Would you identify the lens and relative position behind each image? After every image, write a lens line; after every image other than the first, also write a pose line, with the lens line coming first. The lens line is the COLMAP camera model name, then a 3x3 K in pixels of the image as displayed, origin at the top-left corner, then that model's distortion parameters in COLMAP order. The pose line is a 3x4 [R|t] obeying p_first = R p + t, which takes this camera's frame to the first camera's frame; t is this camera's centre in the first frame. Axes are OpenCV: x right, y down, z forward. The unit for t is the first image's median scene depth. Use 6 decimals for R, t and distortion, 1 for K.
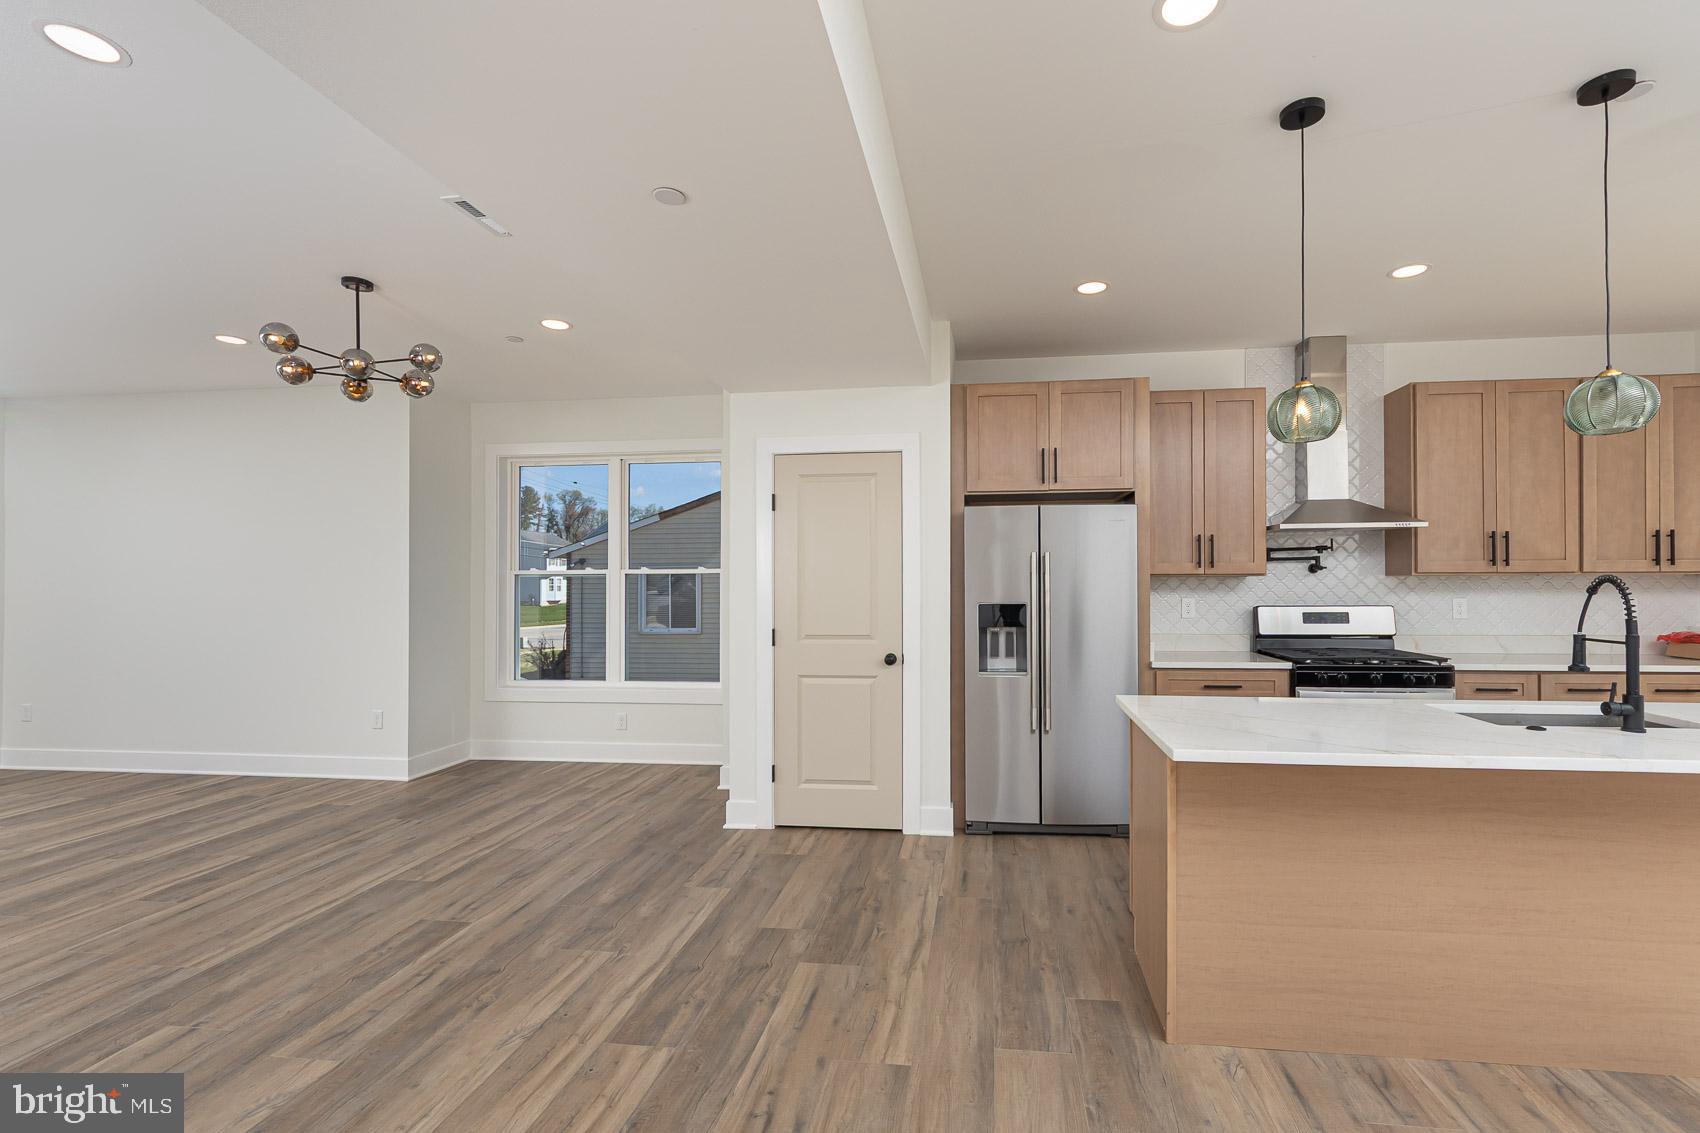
lens RADIAL K [[752.9, 0, 901.9], [0, 752.9, 576.3], [0, 0, 1]] dist [-0.000260, 0.000437]
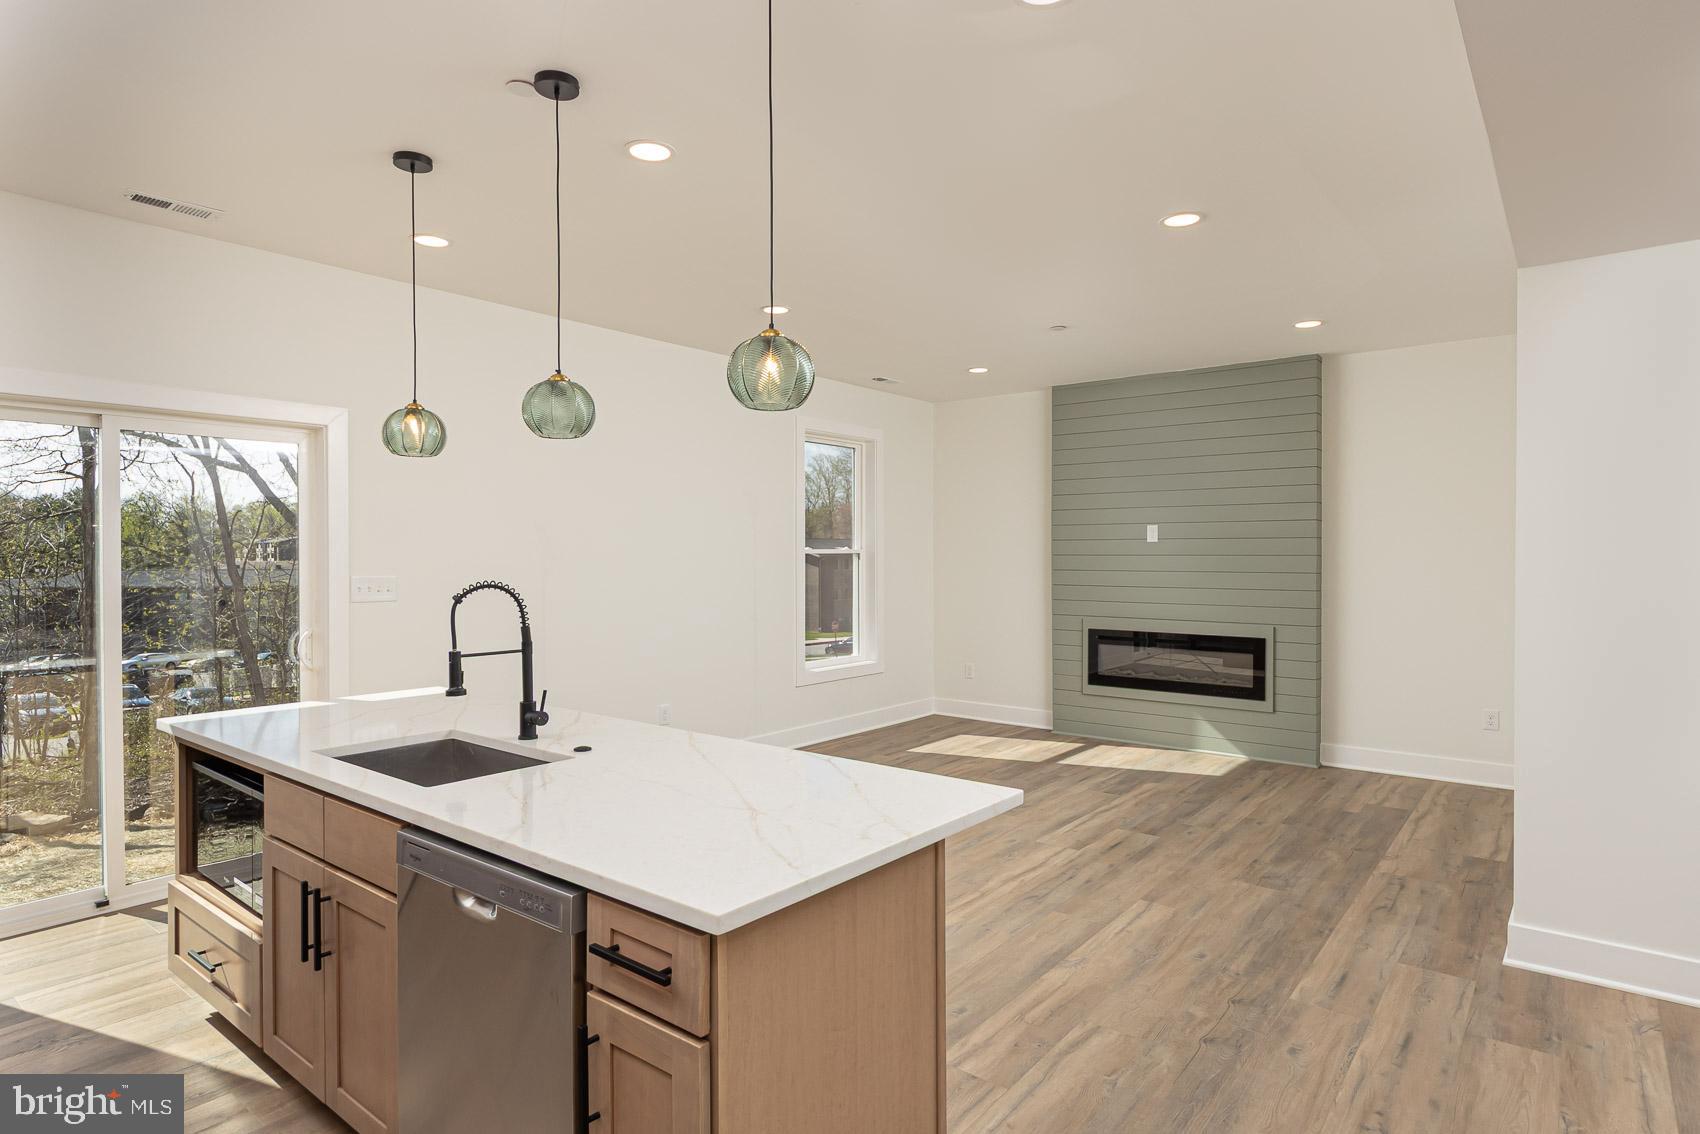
lens RADIAL K [[885.6, 0, 866.5], [0, 885.6, 567.0], [0, 0, 1]] dist [0.011059, -0.000753]
pose [[-0.856472, 0.000977, 0.516192, -0.003768], [0.002048, 0.999997, 0.001505, -0.011641], [-0.516189, 0.002346, -0.856471, 0.973344]]
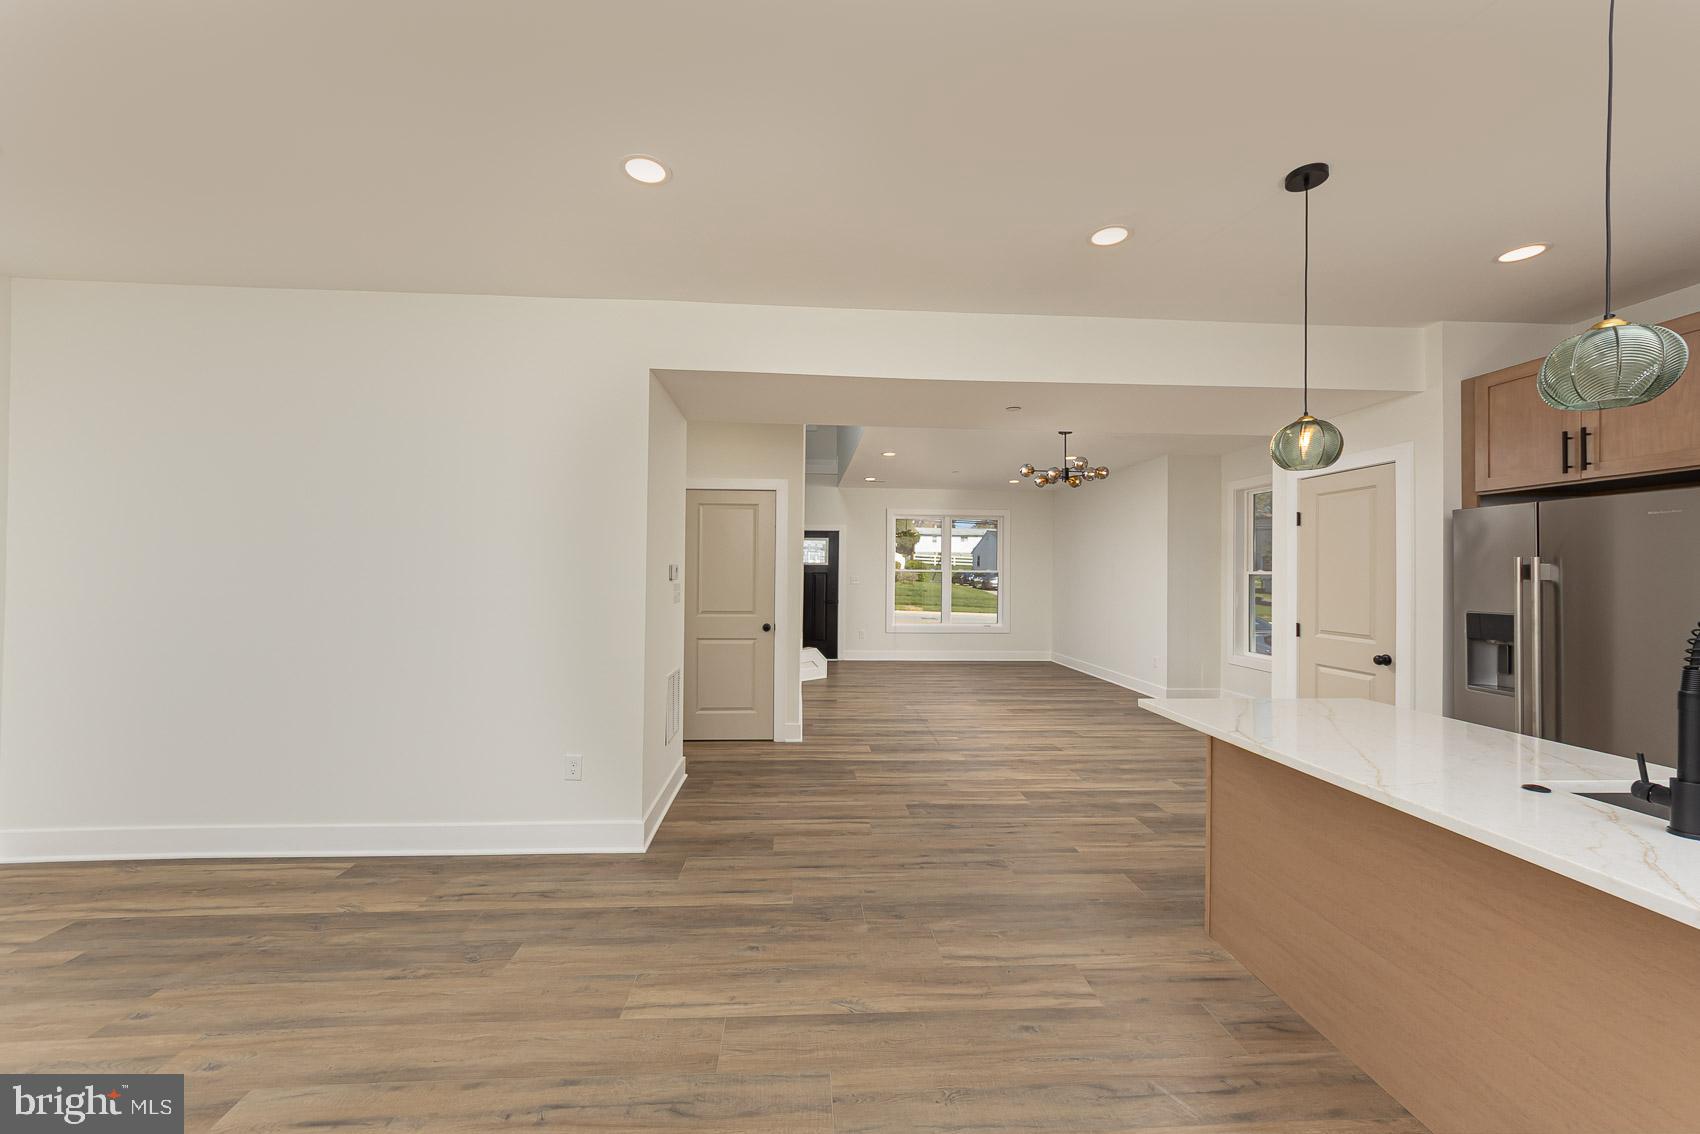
lens RADIAL K [[655.7, 0, 826.2], [0, 655.7, 563.6], [0, 0, 1]] dist [-0.000319, -0.000176]
pose [[0.154390, -0.006699, -0.987987, 0.790810], [-0.002922, 0.999970, -0.007237, -0.015792], [0.988006, 0.004004, 0.154366, 0.082684]]
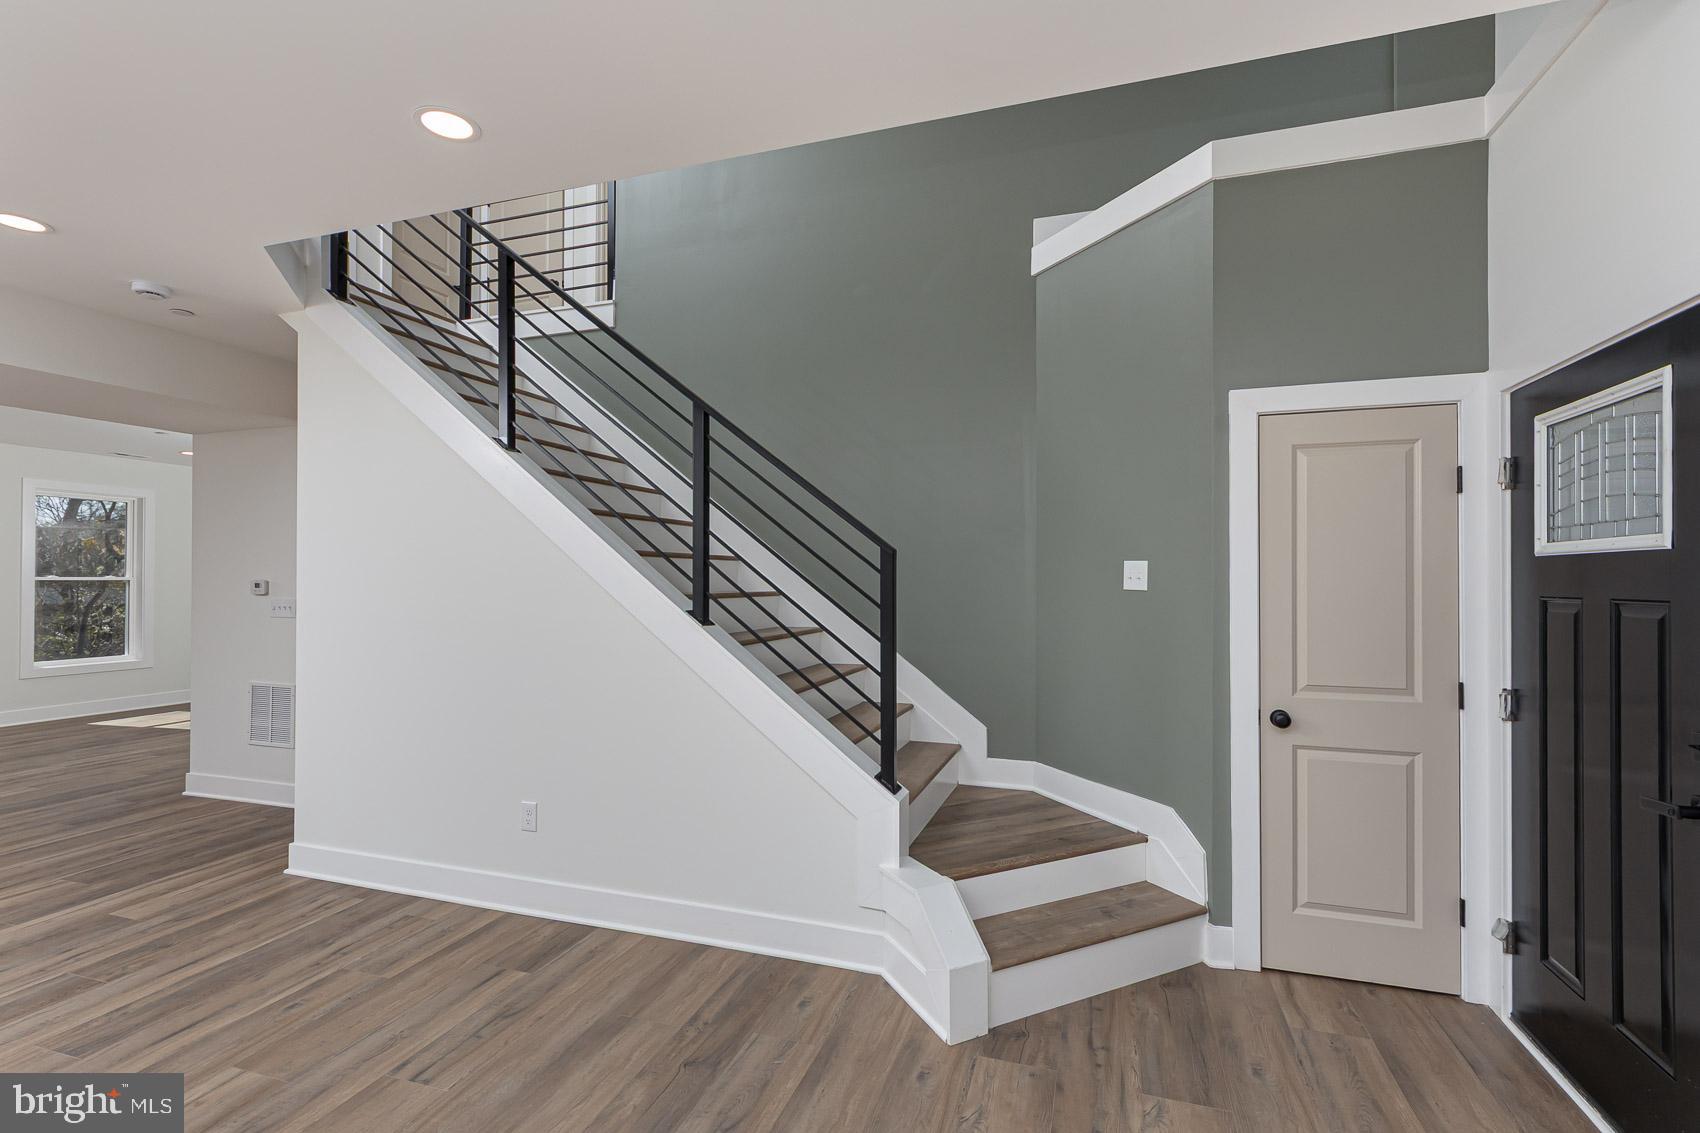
lens RADIAL K [[752.9, 0, 863.2], [0, 752.9, 564.2], [0, 0, 1]] dist [-0.000260, 0.000437]
pose [[-0.981313, 0.006560, 0.192304, -1.481245], [0.004023, 0.999900, -0.013578, -0.026486], [-0.192374, -0.012550, -0.981241, 1.041422]]
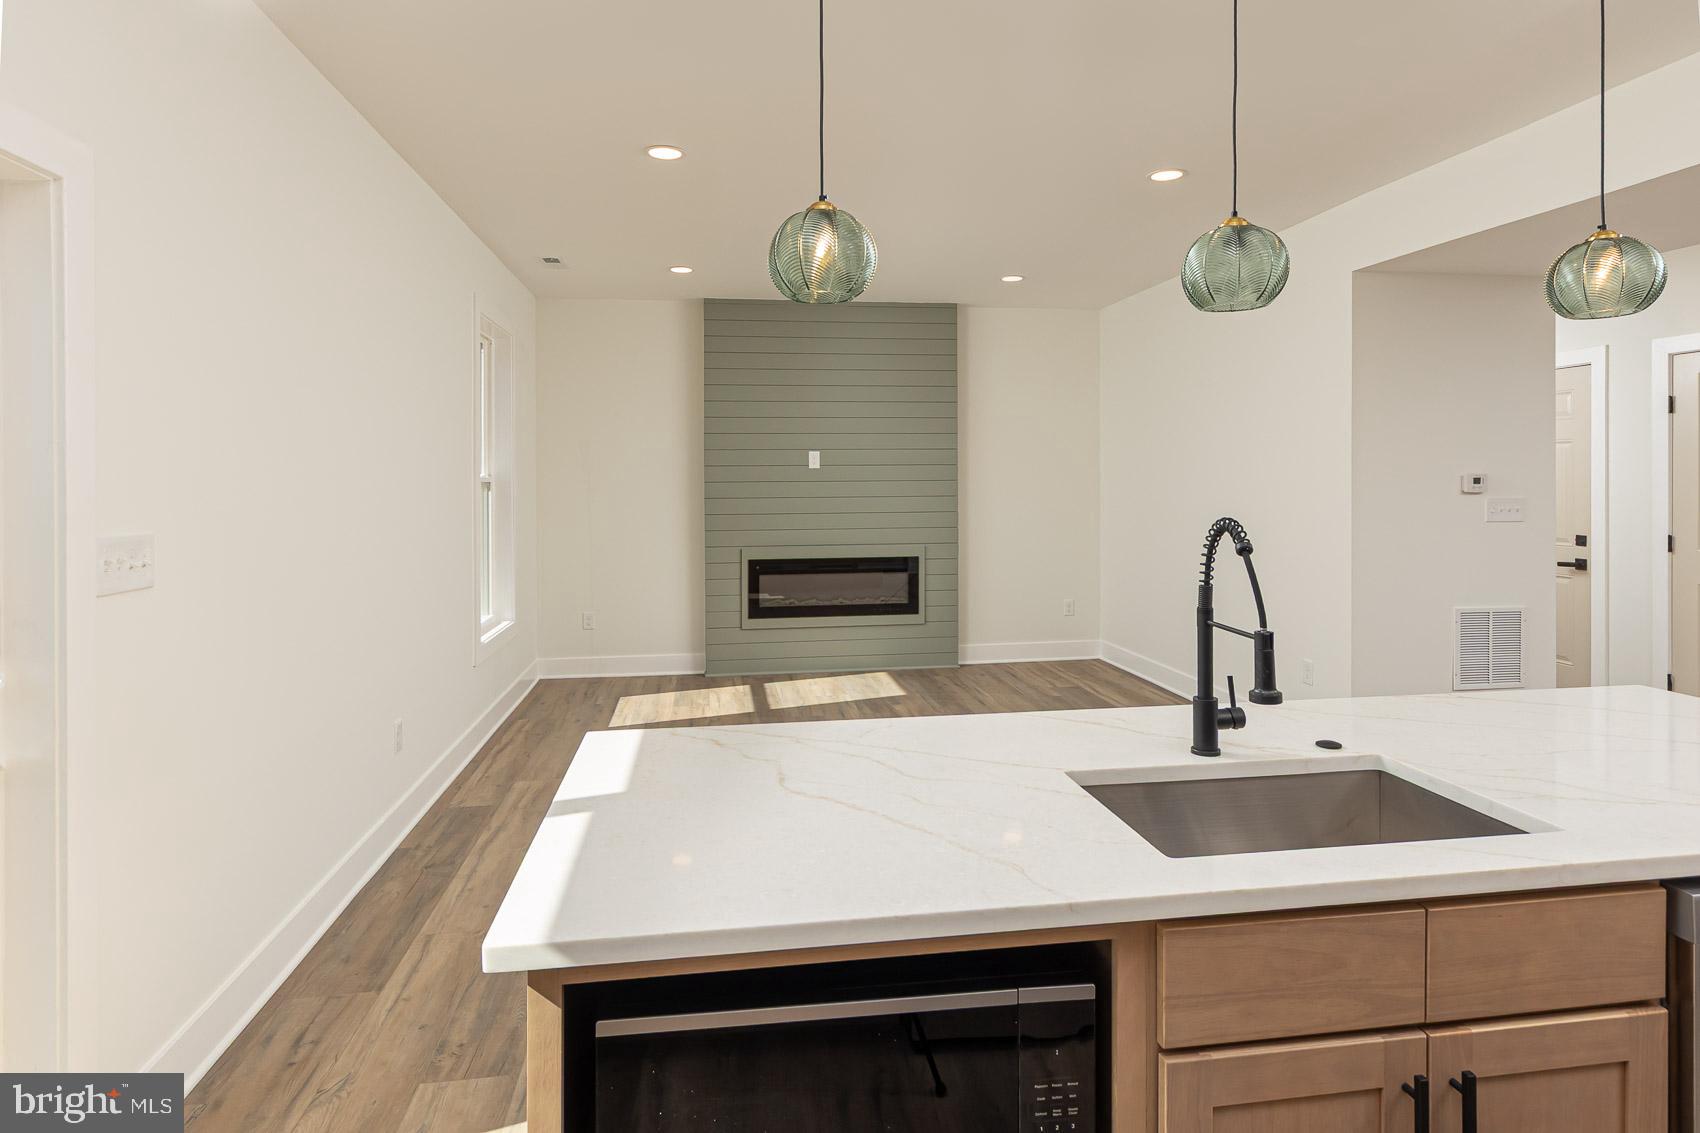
lens RADIAL K [[885.6, 0, 861.6], [0, 885.6, 490.0], [0, 0, 1]] dist [0.011059, -0.000753]
pose [[-0.967228, 0.015311, -0.253447, 0.786619], [0.015970, 0.999872, -0.000545, -0.013004], [0.253406, -0.004575, -0.967349, 0.904438]]
